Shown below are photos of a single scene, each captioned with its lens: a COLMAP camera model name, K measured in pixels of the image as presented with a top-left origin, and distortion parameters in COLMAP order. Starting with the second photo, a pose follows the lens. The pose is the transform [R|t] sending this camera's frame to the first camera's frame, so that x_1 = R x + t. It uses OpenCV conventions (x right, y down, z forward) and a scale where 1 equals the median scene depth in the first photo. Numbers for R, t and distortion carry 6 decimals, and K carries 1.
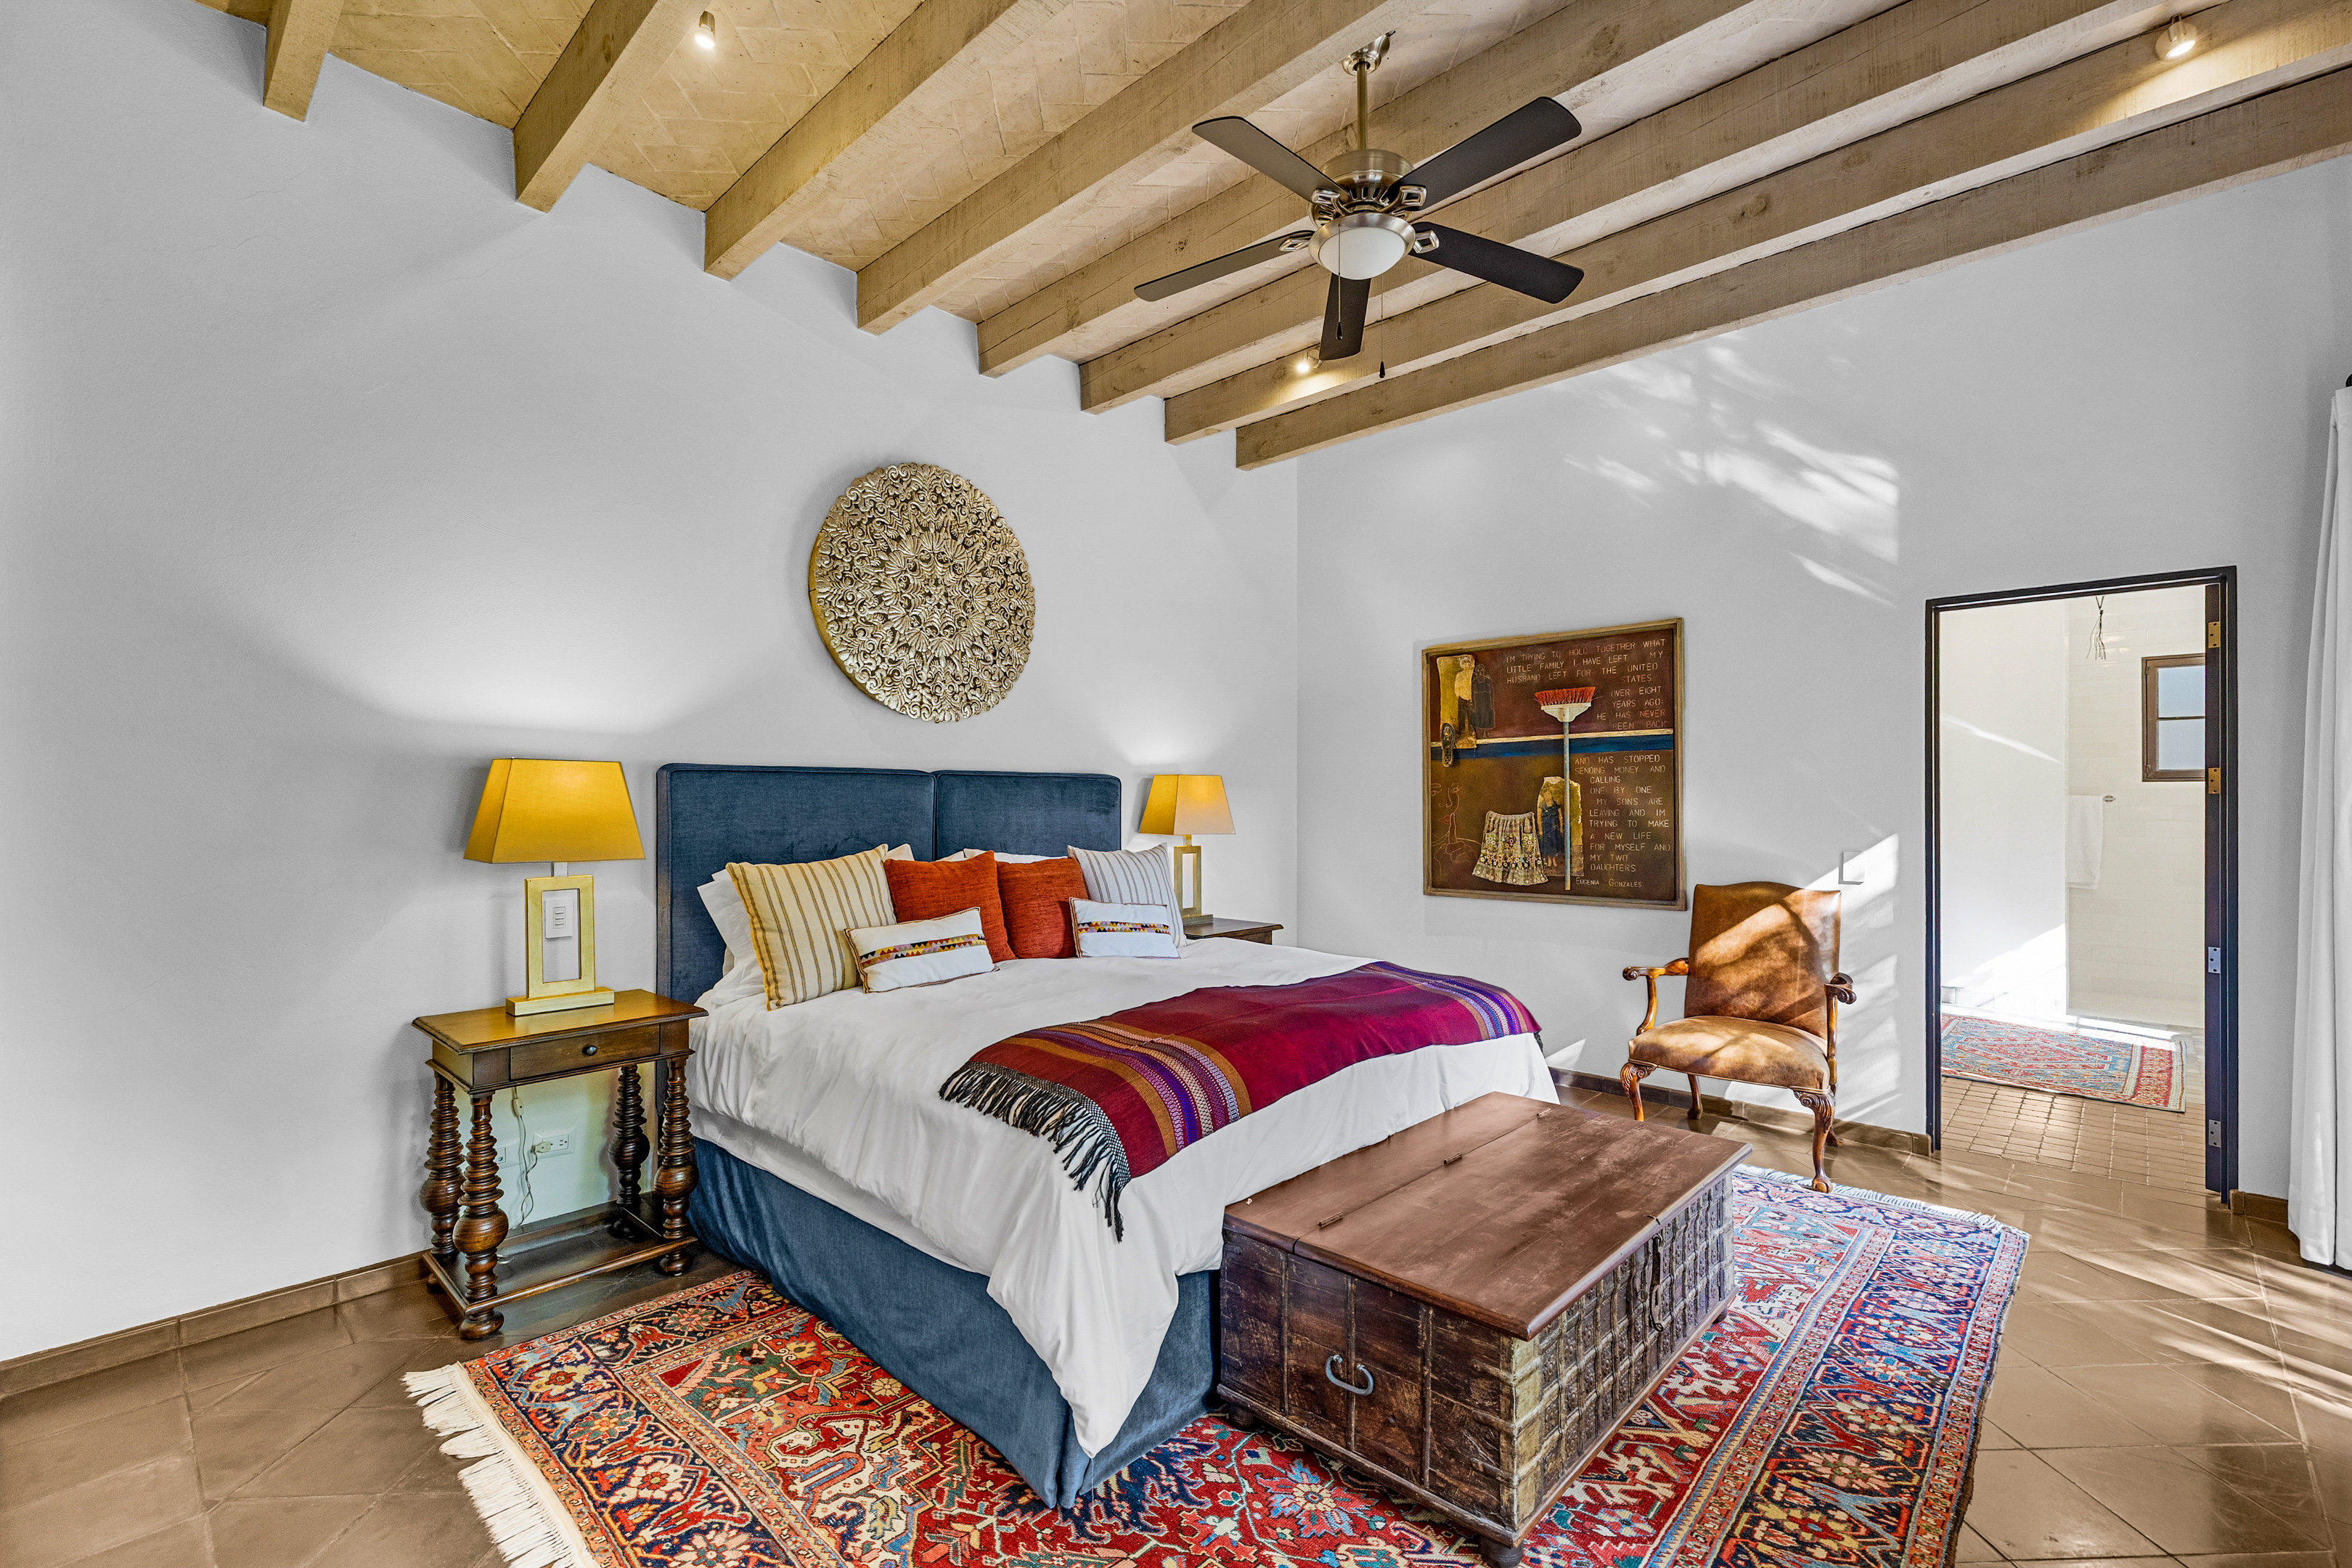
lens RADIAL K [[1009.2, 0, 1184.2], [0, 1009.2, 793.1], [0, 0, 1]] dist [-0.001693, -0.000197]
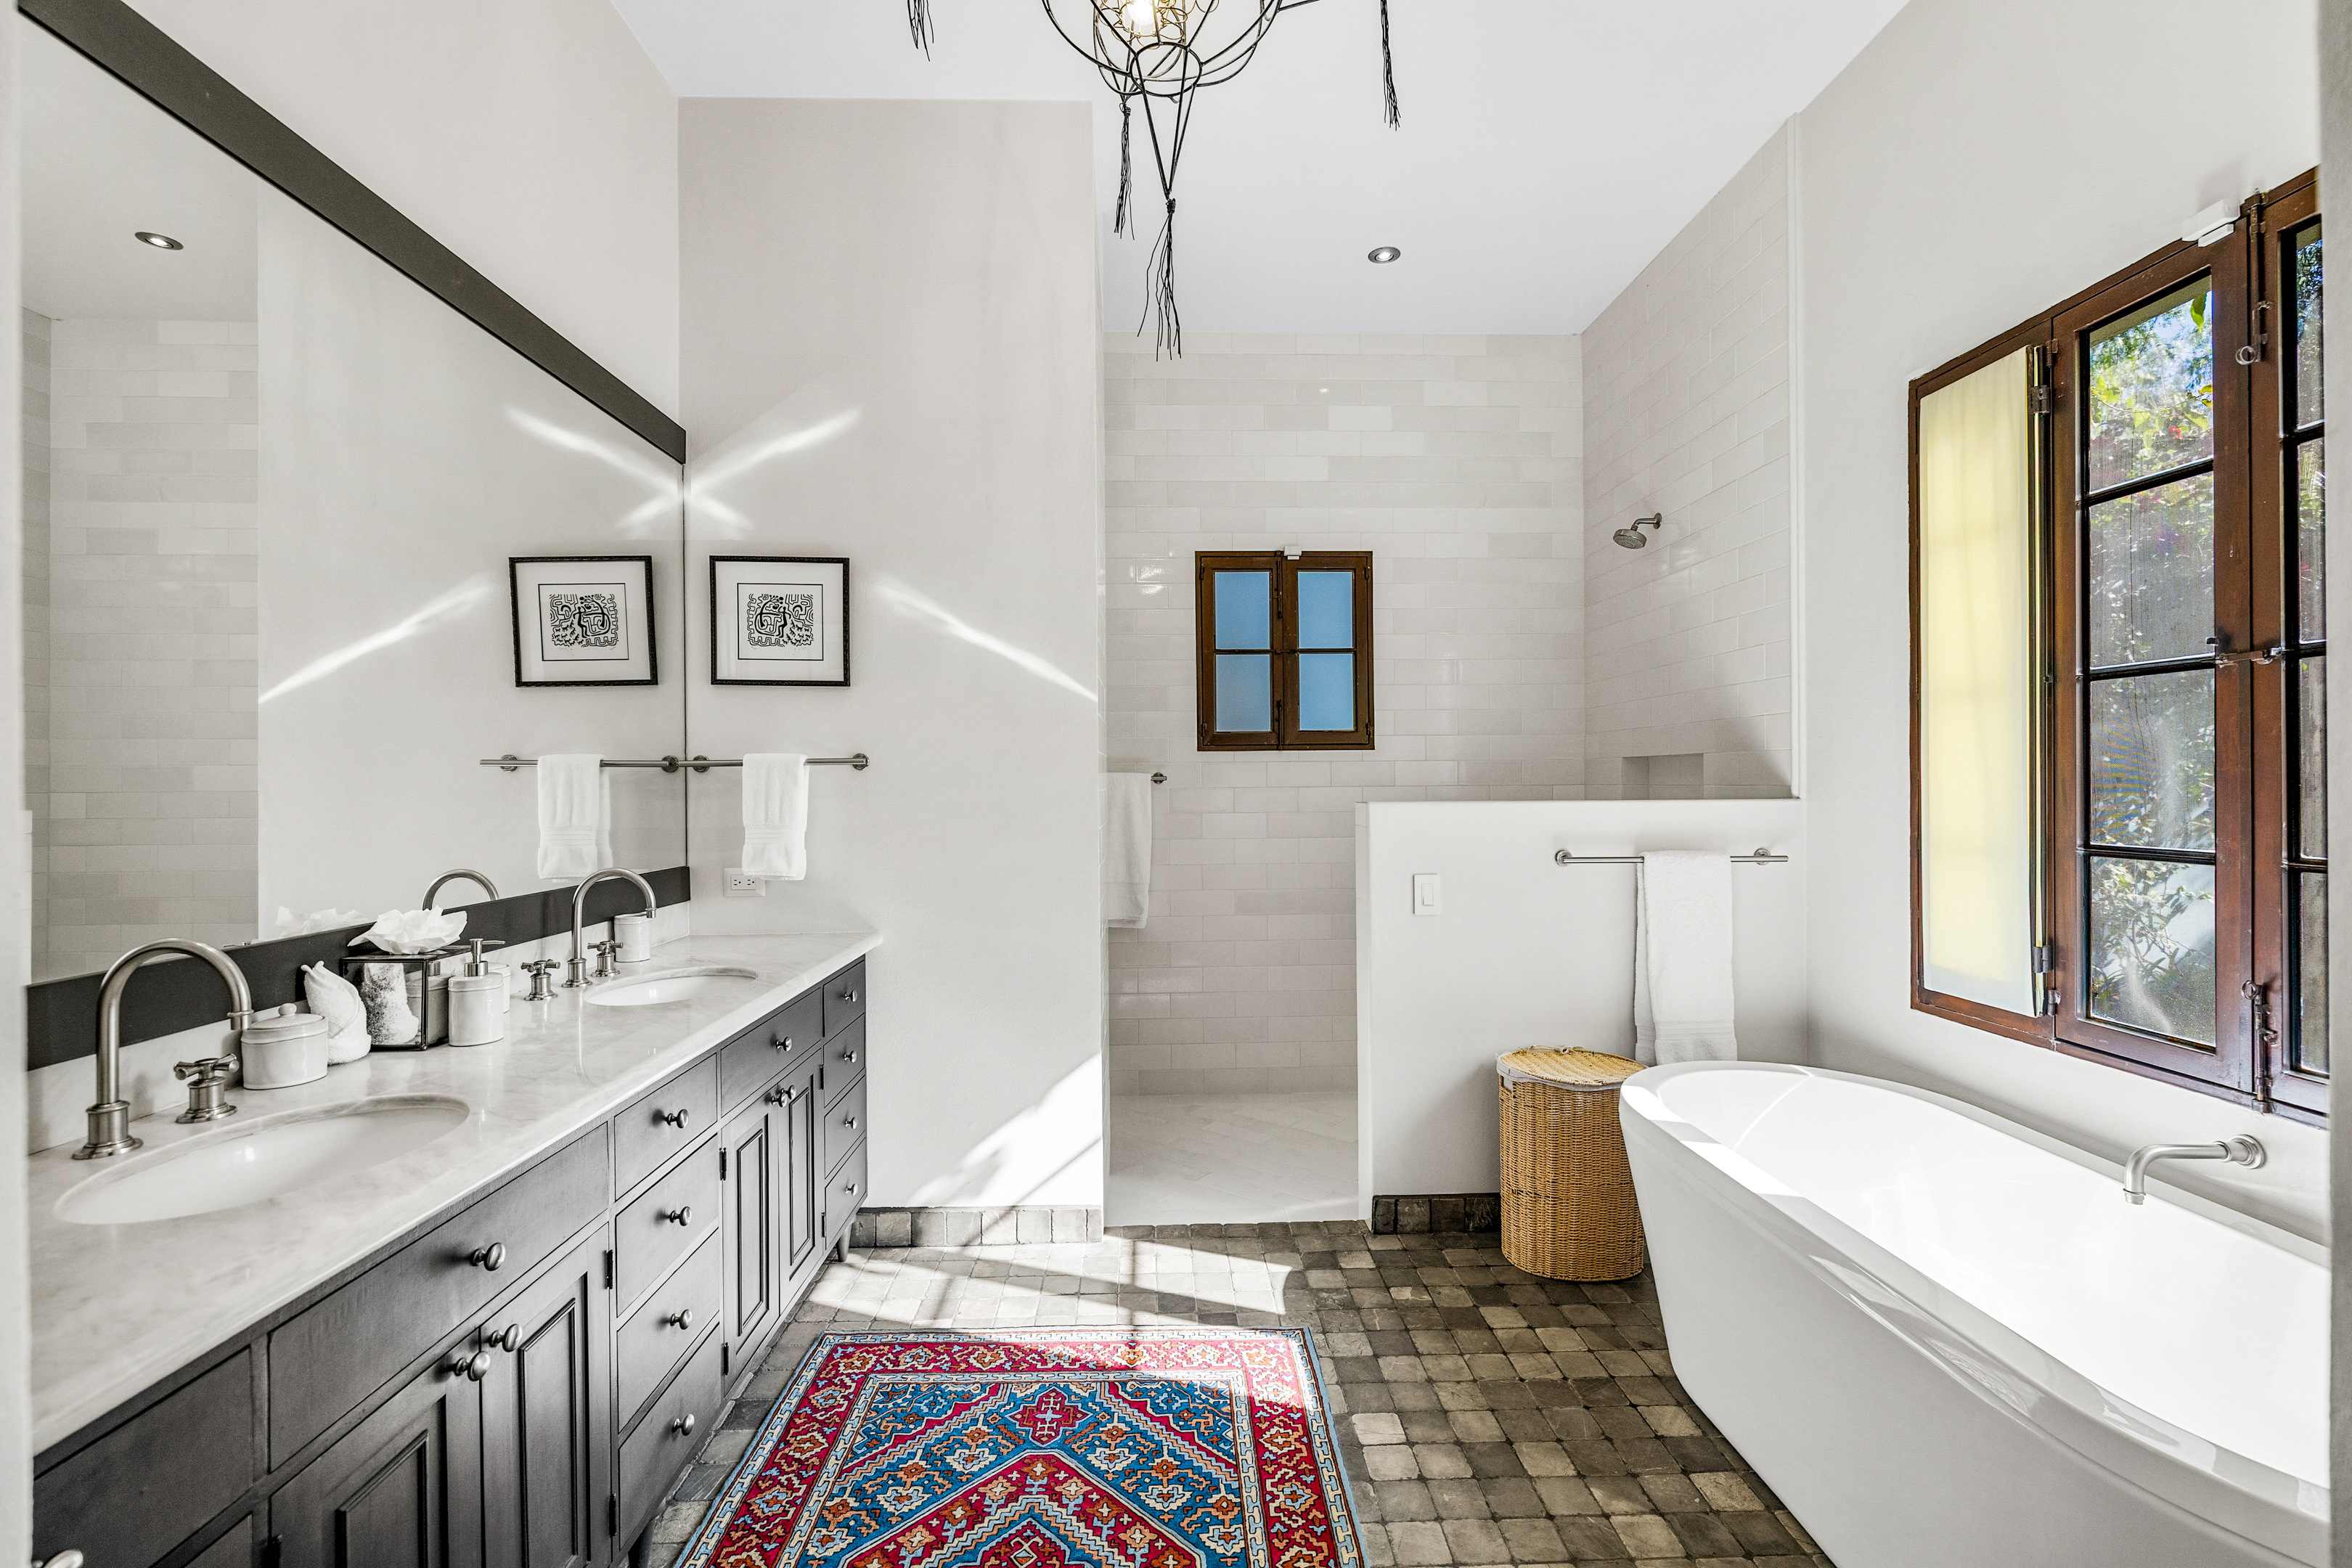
lens RADIAL K [[1009.2, 0, 1175.2], [0, 1009.2, 780.1], [0, 0, 1]] dist [-0.001693, -0.000197]
pose [[0.707331, -0.002567, 0.706878, 0.509113], [0.000548, 0.999995, 0.003083, 0.005146], [-0.706882, -0.001794, 0.707329, 0.578796]]
